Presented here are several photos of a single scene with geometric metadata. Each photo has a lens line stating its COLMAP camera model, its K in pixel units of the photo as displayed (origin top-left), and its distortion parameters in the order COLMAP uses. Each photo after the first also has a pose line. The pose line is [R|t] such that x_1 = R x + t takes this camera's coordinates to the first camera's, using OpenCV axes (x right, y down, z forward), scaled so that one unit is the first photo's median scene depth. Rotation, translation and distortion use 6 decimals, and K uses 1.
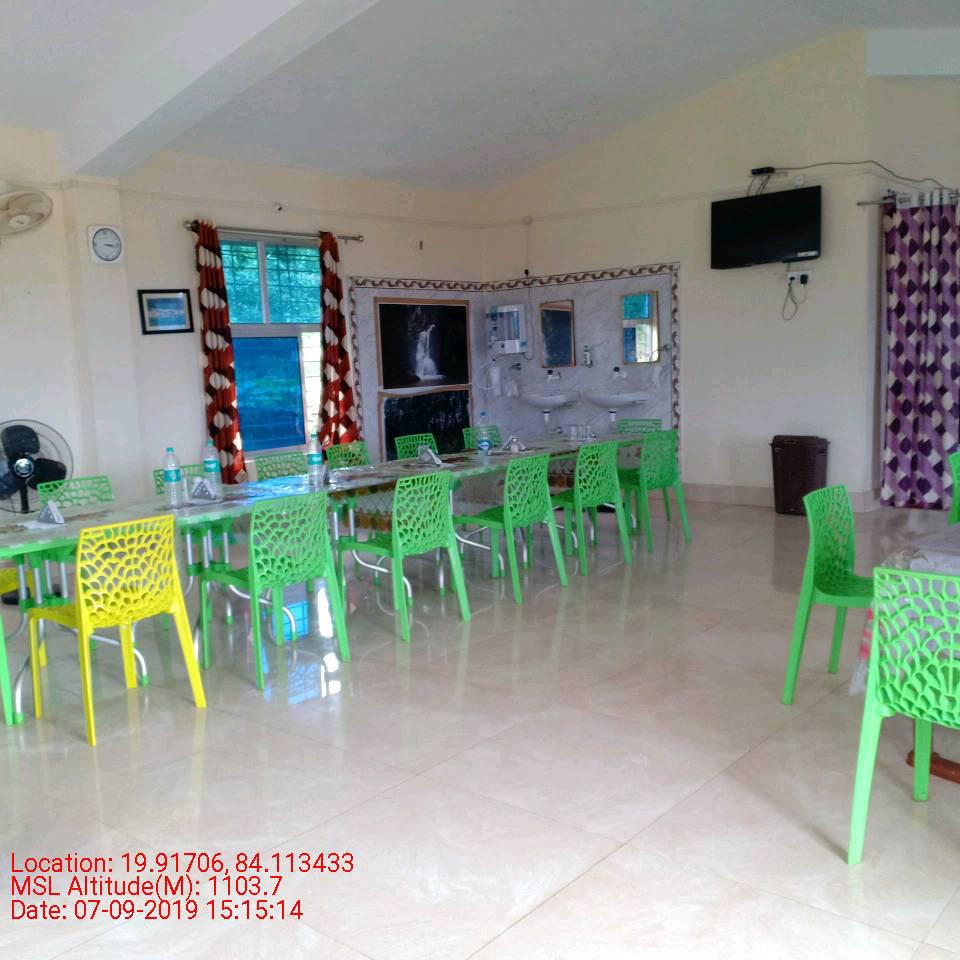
lens RADIAL K [[971.2, 0, 489.8], [0, 971.2, 481.1], [0, 0, 1]] dist [0.182824, -0.391507]
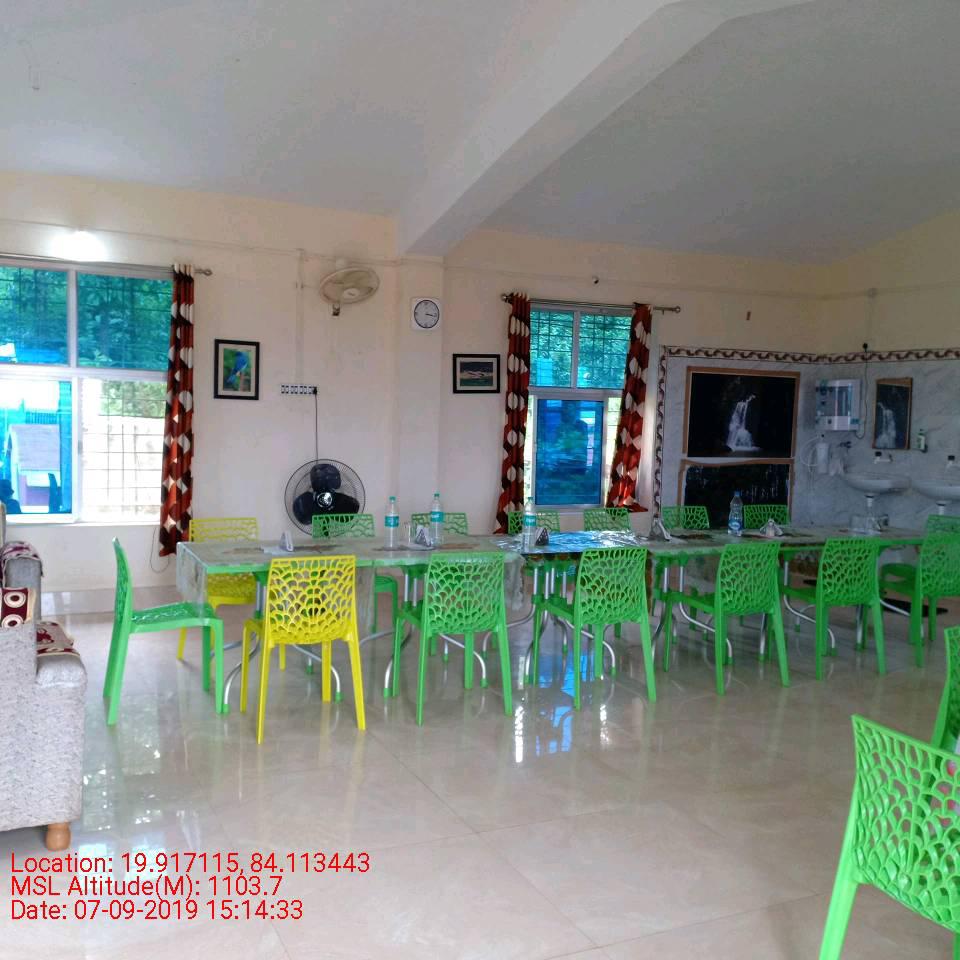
lens RADIAL K [[971.2, 0, 489.8], [0, 971.2, 481.1], [0, 0, 1]] dist [0.182824, -0.391507]
pose [[0.912252, 0.098535, -0.397602, 0.131662], [-0.120355, 0.992270, -0.030232, -0.018332], [0.391550, 0.075433, 0.917060, 0.003198]]
